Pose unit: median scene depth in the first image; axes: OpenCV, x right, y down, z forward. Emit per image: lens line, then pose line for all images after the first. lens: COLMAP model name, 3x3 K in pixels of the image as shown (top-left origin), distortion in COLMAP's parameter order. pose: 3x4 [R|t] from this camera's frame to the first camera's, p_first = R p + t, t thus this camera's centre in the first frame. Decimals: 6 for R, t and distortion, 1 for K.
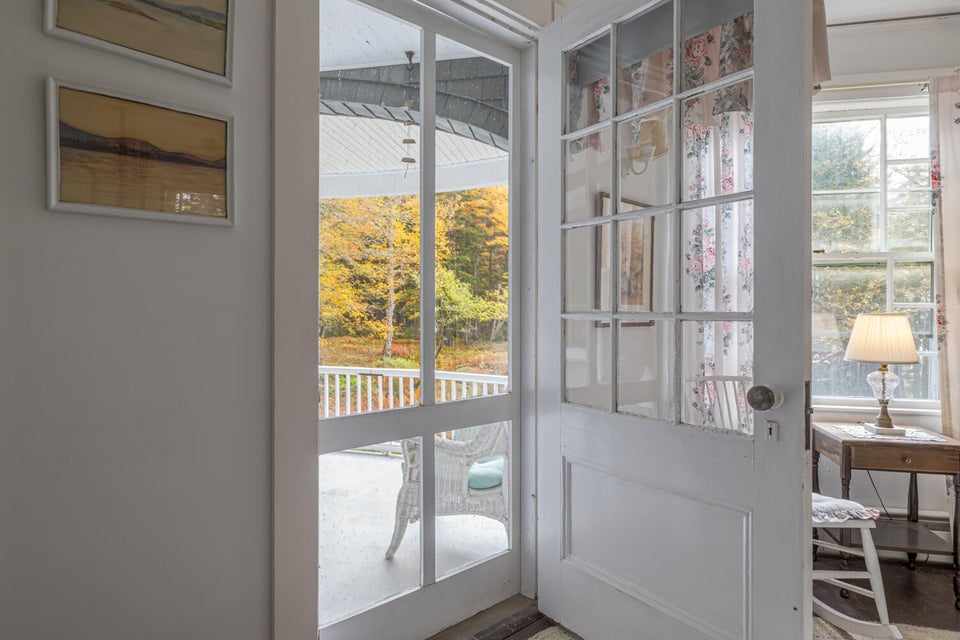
lens RADIAL K [[537.2, 0, 480.6], [0, 537.2, 314.4], [0, 0, 1]] dist [-0.008052, -0.002024]
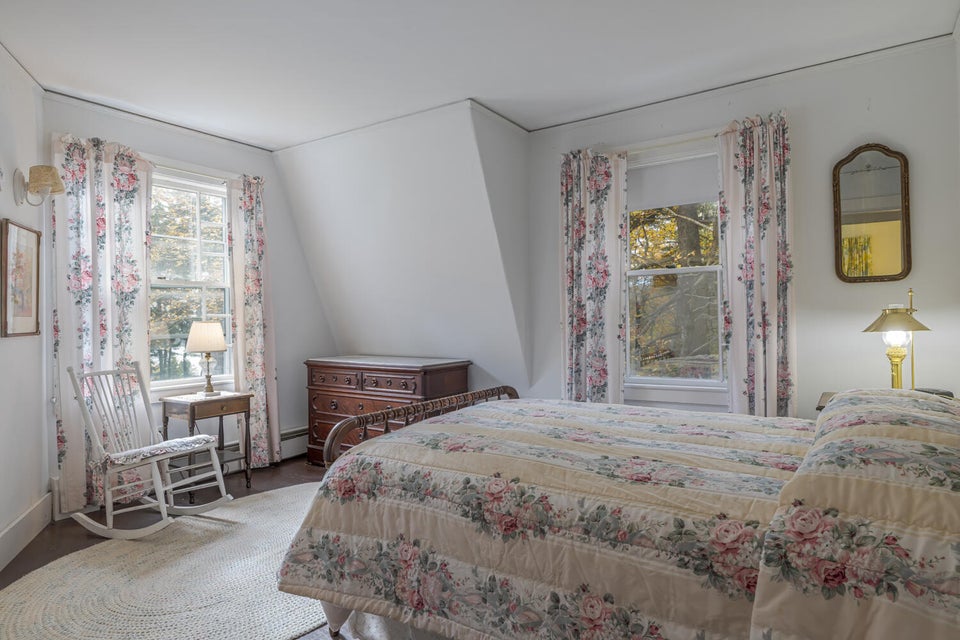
lens RADIAL K [[563.0, 0, 480.2], [0, 563.0, 318.1], [0, 0, 1]] dist [0.000258, -0.000178]
pose [[0.356021, -0.007810, 0.934445, -0.488747], [0.011513, 0.999926, 0.003971, -0.008951], [-0.934407, 0.009345, 0.356085, -0.334728]]
